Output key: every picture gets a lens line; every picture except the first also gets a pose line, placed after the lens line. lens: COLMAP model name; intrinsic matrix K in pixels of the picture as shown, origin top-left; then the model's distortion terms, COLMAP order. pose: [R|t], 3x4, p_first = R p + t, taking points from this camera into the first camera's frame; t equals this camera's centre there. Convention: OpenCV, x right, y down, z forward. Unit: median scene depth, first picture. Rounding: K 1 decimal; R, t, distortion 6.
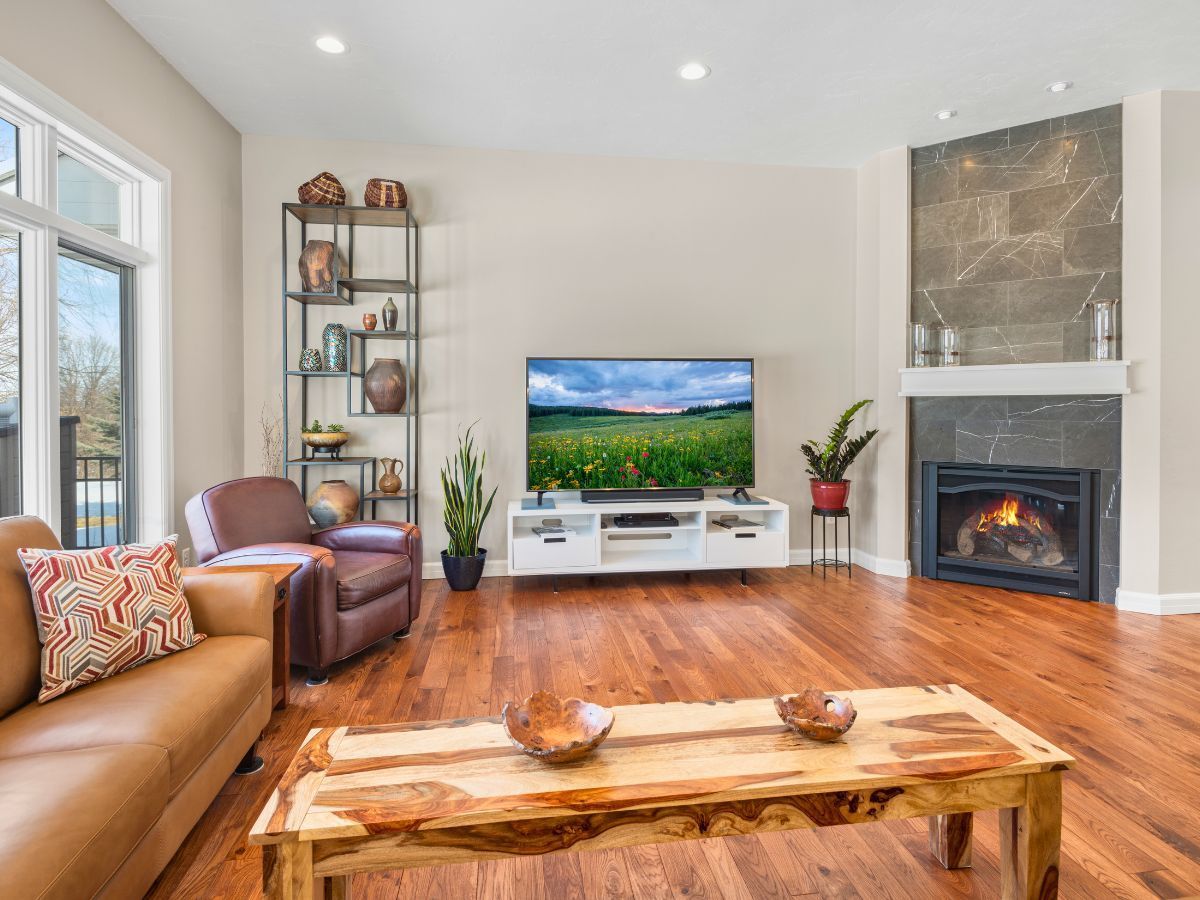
lens RADIAL K [[628.5, 0, 598.6], [0, 628.5, 422.5], [0, 0, 1]] dist [0.025829, -0.019858]
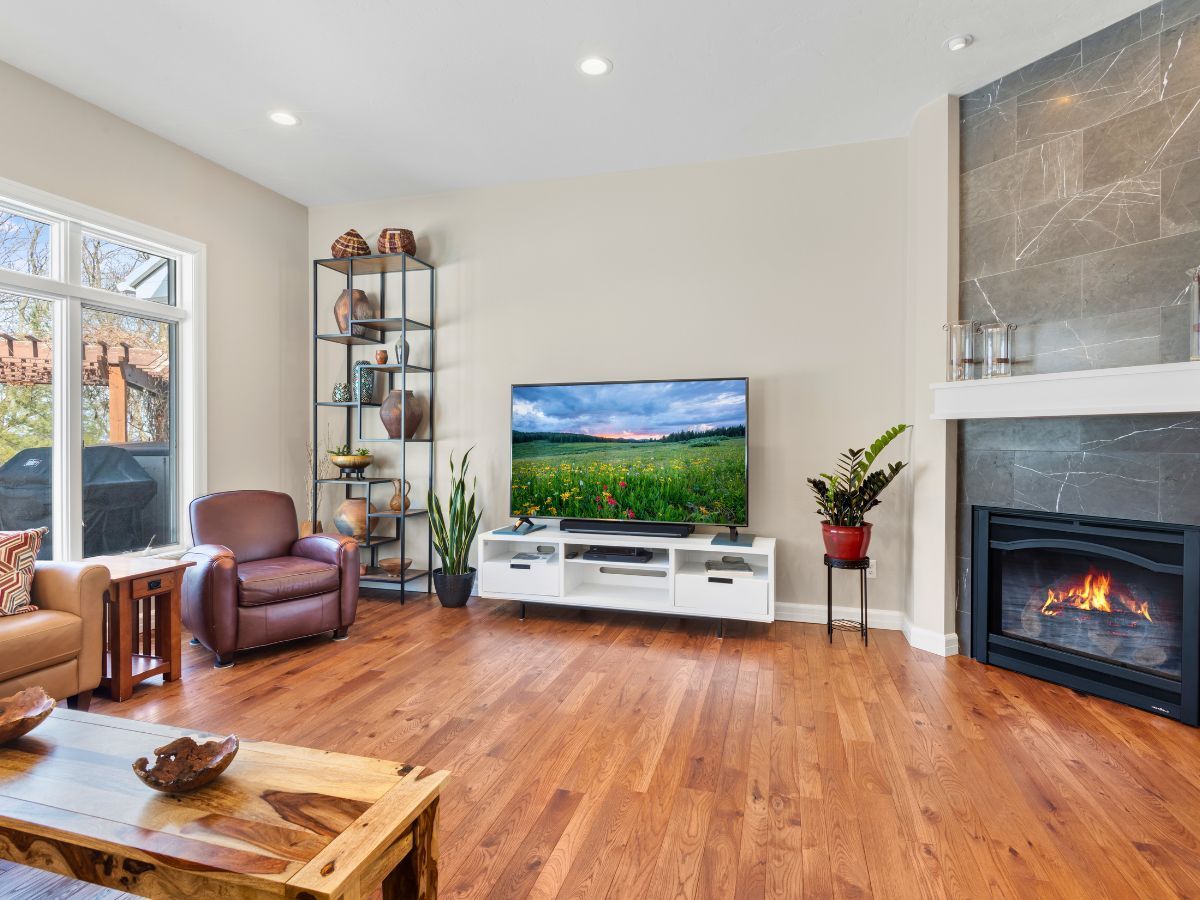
lens RADIAL K [[617.9, 0, 600.0], [0, 617.9, 450.0], [0, 0, 1]] dist [-0.000972, -0.001762]
pose [[0.914182, 0.010544, -0.405168, 0.418410], [-0.013273, 0.999904, -0.003926, 0.004528], [0.405088, 0.008966, 0.914234, 0.147821]]
